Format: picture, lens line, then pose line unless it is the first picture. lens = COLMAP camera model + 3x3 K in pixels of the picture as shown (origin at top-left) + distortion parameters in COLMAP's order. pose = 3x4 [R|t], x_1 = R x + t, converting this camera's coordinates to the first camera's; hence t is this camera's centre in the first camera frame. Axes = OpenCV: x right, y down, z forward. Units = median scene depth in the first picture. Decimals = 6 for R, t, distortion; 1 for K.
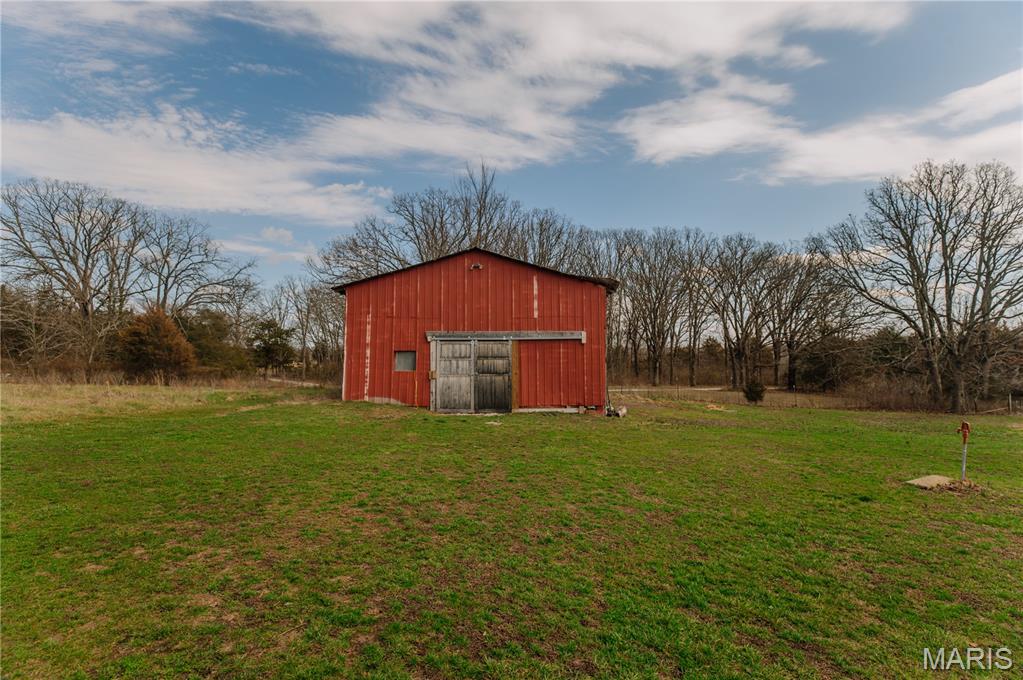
lens RADIAL K [[515.6, 0, 511.5], [0, 515.6, 340.0], [0, 0, 1]] dist [-0.030142, -0.000513]
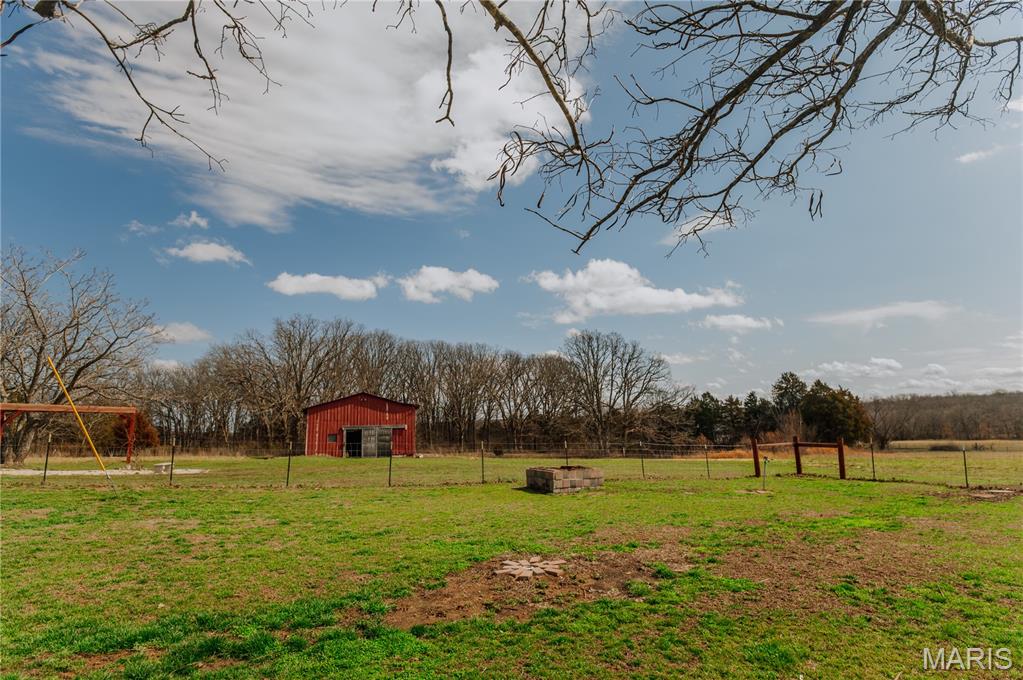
lens RADIAL K [[515.6, 0, 511.5], [0, 515.6, 340.0], [0, 0, 1]] dist [-0.030142, -0.000513]
pose [[0.943490, 0.047618, 0.327961, -0.067045], [-0.003952, 0.991169, -0.132542, -0.030332], [-0.331377, 0.123756, 0.935347, -0.478898]]
